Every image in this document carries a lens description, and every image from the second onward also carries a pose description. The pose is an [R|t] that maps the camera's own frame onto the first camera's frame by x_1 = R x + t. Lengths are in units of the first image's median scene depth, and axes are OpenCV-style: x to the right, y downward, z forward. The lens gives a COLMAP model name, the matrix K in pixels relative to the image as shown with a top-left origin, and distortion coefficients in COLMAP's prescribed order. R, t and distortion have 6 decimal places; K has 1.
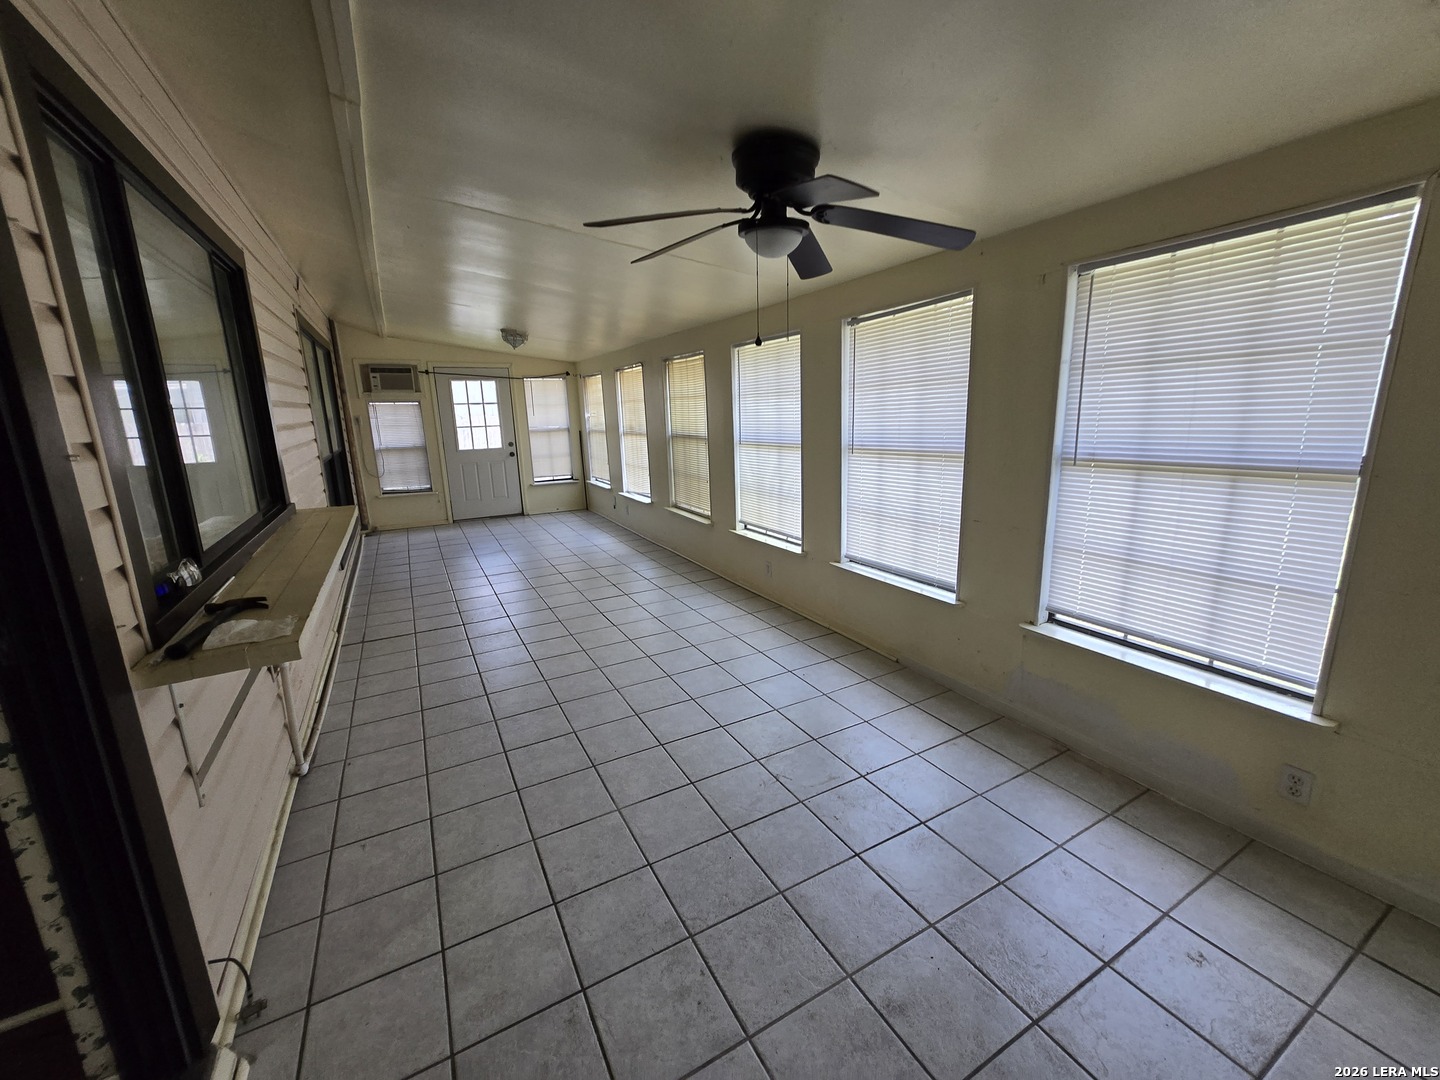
lens RADIAL K [[572.4, 0, 720.4], [0, 572.4, 524.3], [0, 0, 1]] dist [0.001378, 0.000416]
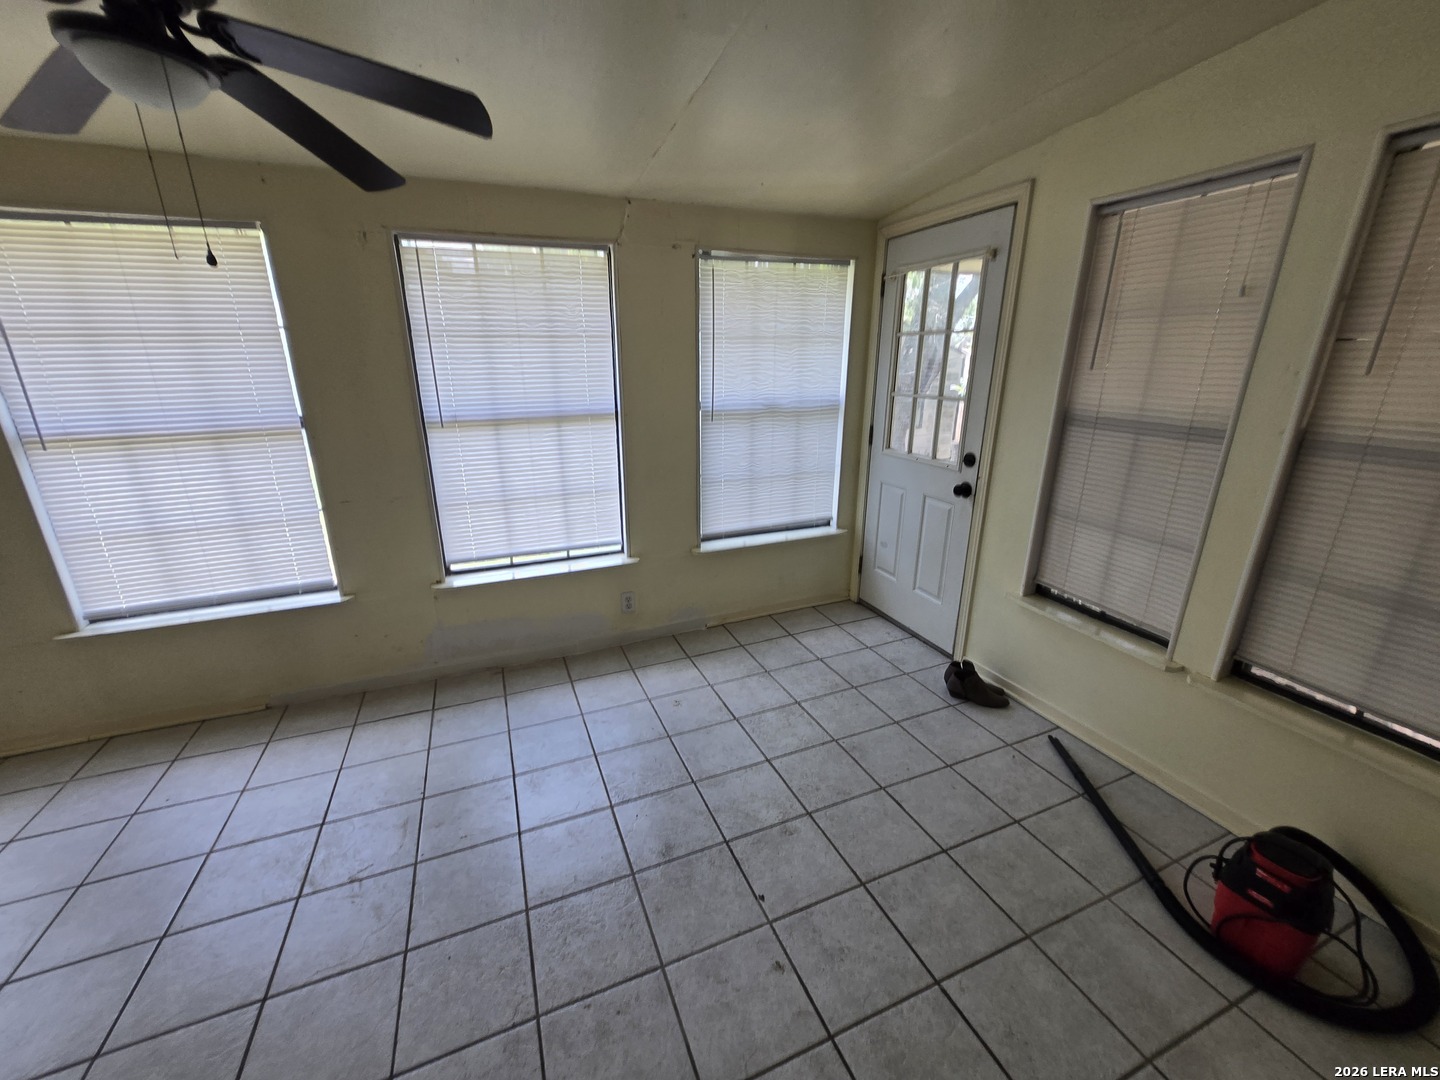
lens RADIAL K [[575.7, 0, 719.1], [0, 575.7, 545.3], [0, 0, 1]] dist [0.000109, 0.000009]
pose [[0.109988, -0.263961, 0.958242, -0.179826], [0.198770, 0.950457, 0.239001, -0.019503], [-0.973855, 0.164182, 0.157007, 0.143039]]
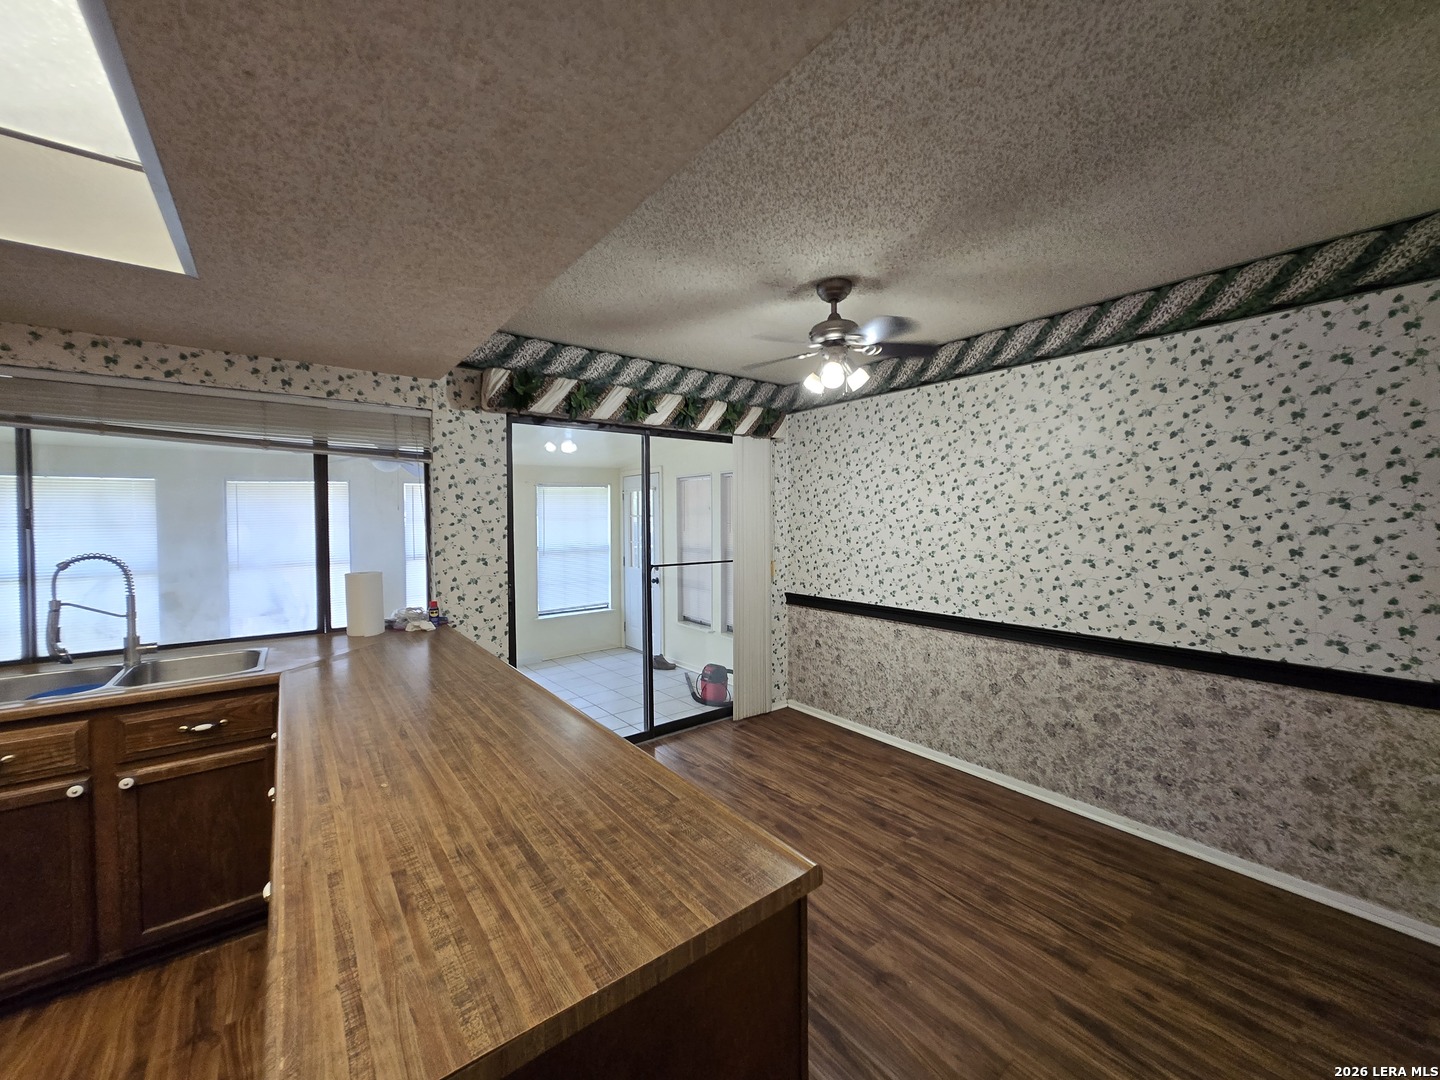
lens RADIAL K [[575.7, 0, 719.1], [0, 575.7, 545.3], [0, 0, 1]] dist [0.000109, 0.000009]
pose [[-0.154210, -0.012855, 0.987954, -0.831740], [0.207102, 0.977282, 0.045043, -0.001334], [-0.966089, 0.211553, -0.148044, 0.043593]]
